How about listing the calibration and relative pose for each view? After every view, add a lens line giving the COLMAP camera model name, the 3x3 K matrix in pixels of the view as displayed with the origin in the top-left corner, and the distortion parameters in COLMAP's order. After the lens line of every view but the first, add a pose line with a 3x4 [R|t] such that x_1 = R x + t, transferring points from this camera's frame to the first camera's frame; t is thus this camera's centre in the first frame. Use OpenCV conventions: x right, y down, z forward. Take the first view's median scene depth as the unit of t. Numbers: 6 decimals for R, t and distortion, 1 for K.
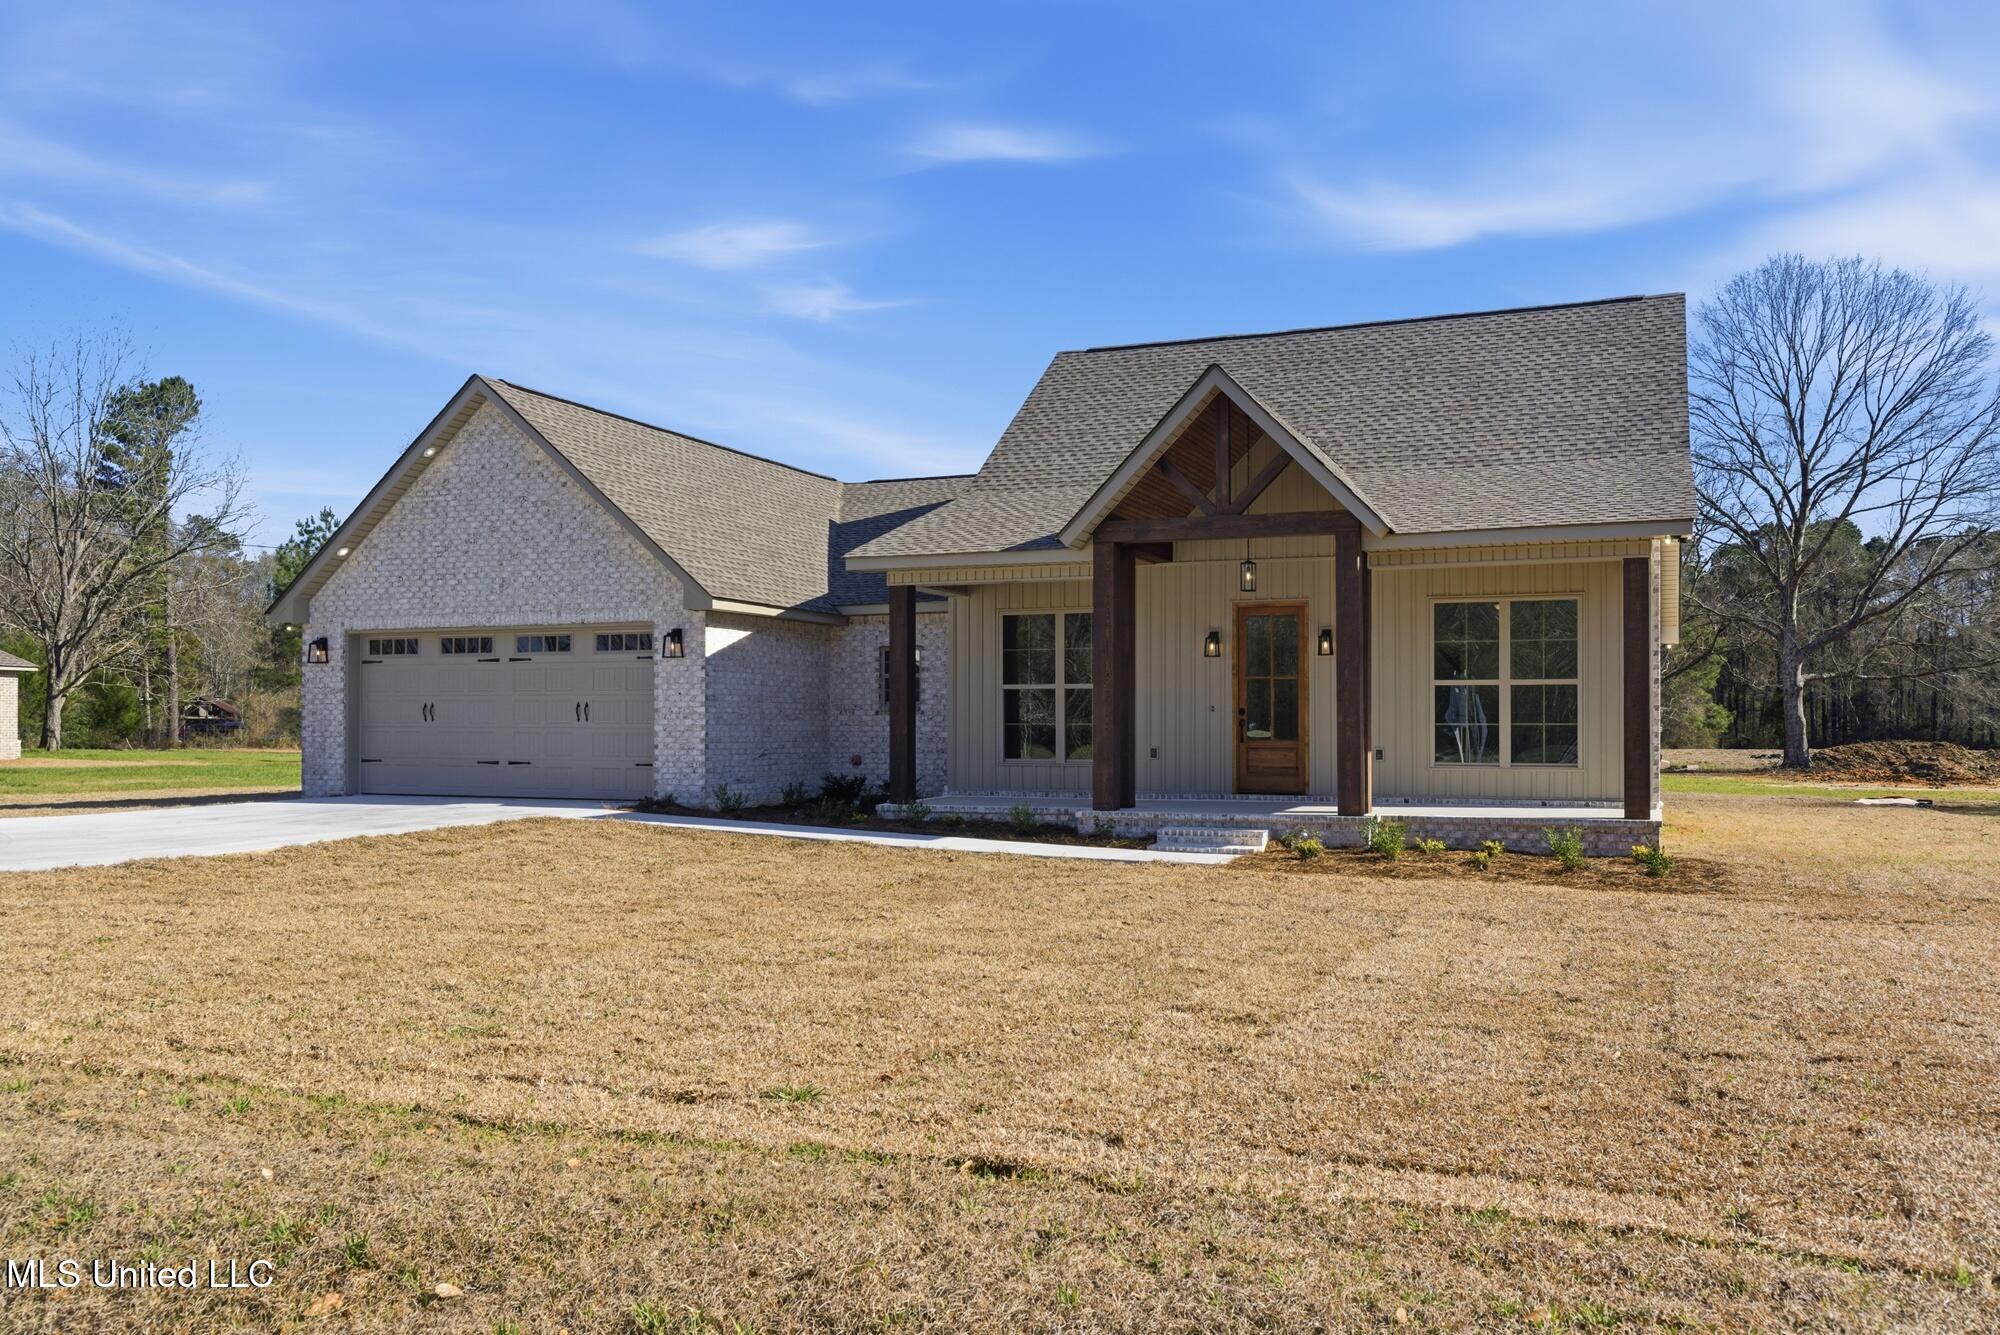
lens RADIAL K [[1558.0, 0, 1000.6], [0, 1558.0, 677.0], [0, 0, 1]] dist [-0.011698, -0.001347]
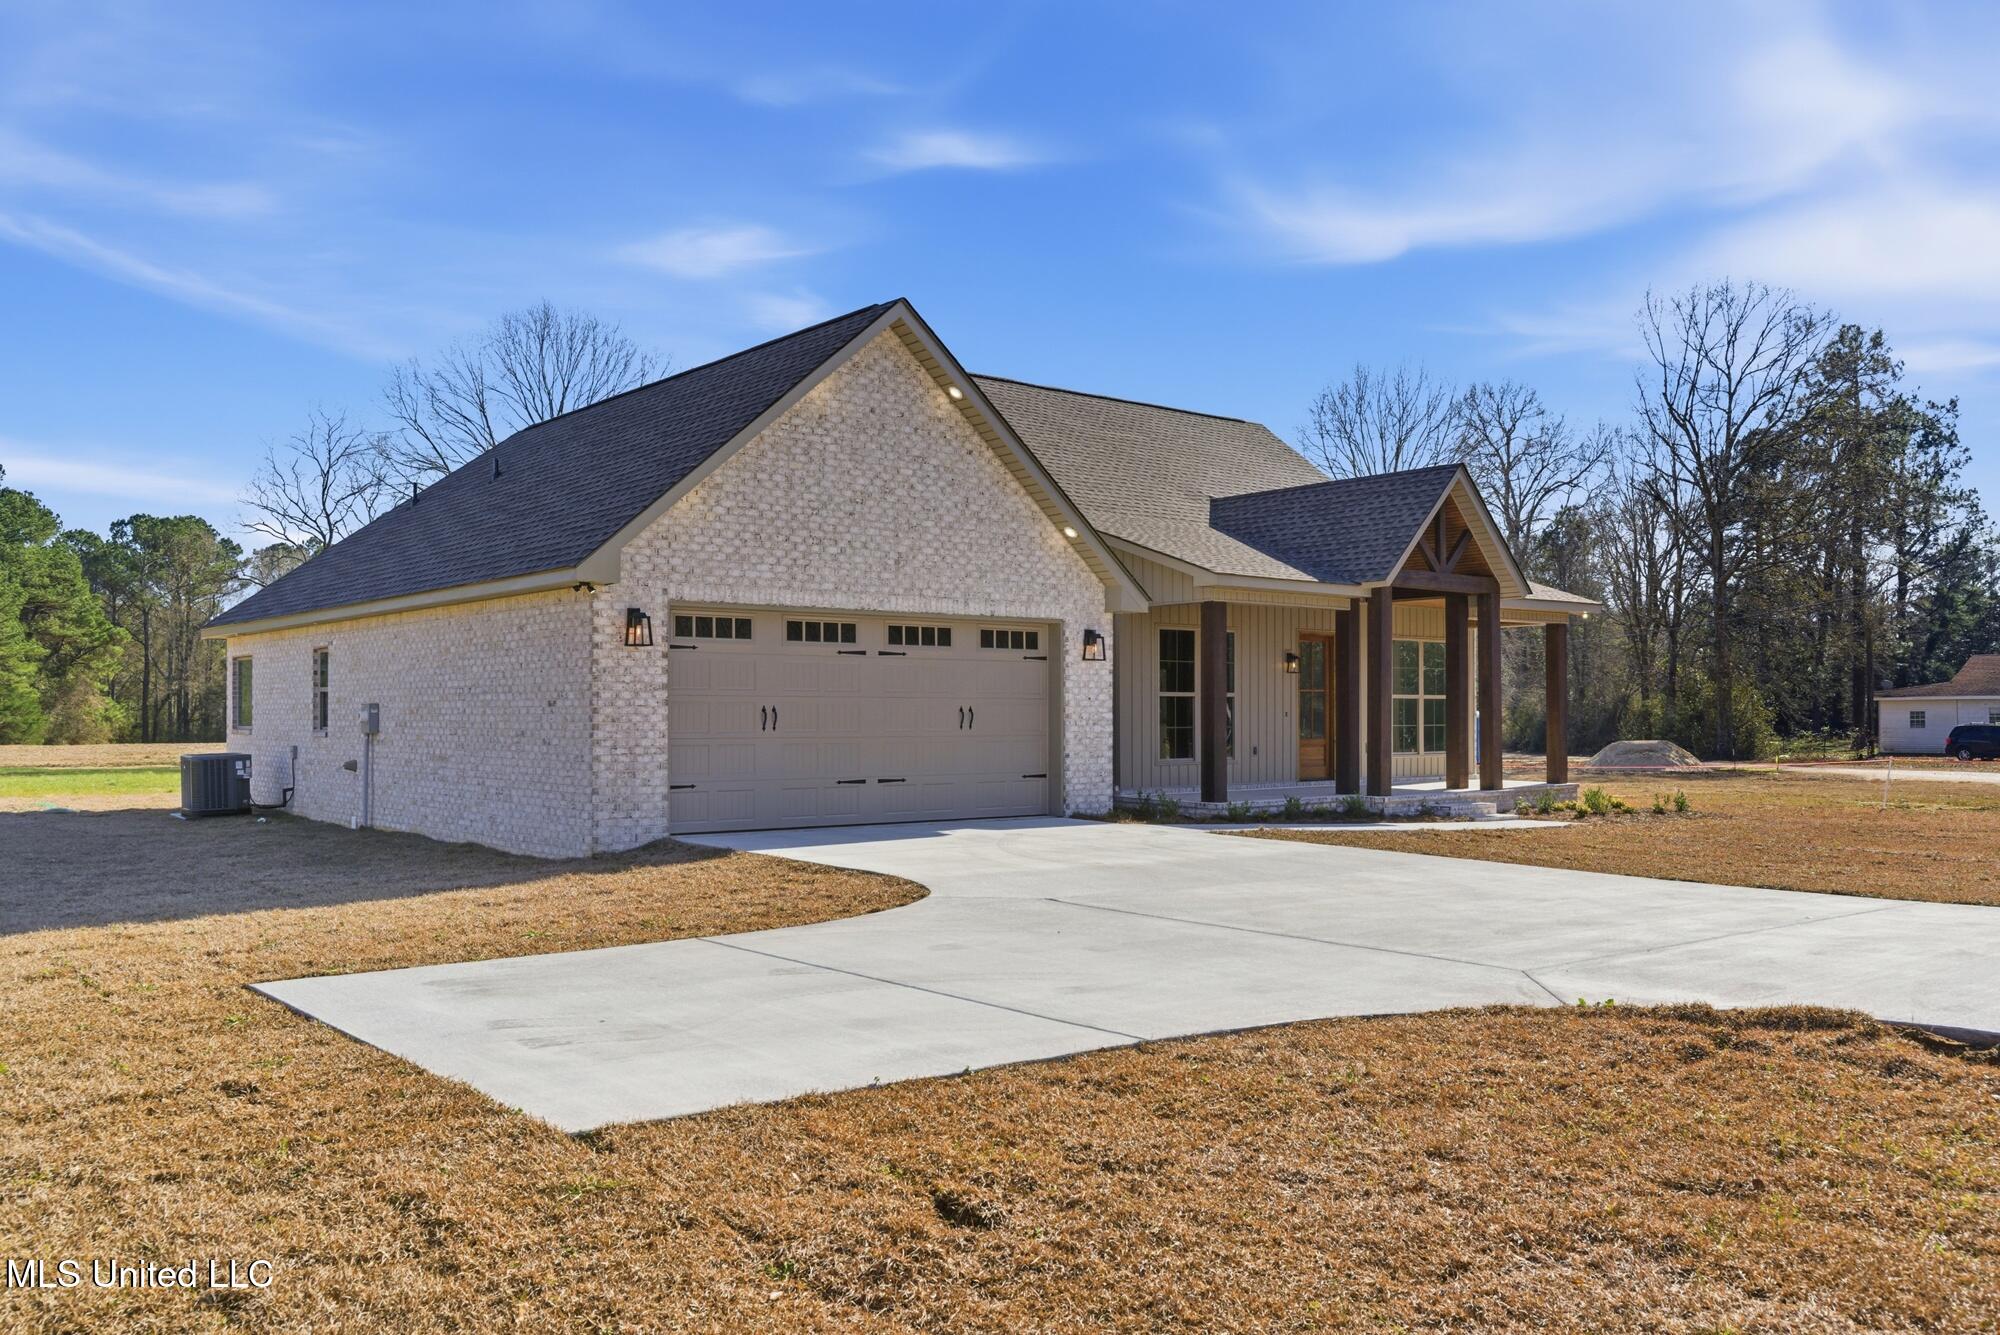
lens RADIAL K [[1558.0, 0, 1003.4], [0, 1558.0, 665.9], [0, 0, 1]] dist [-0.011698, -0.001347]
pose [[0.490924, 0.027535, 0.870767, -1.001177], [-0.025136, 0.999532, -0.017435, 0.008139], [-0.870840, -0.013329, 0.491386, 0.554035]]
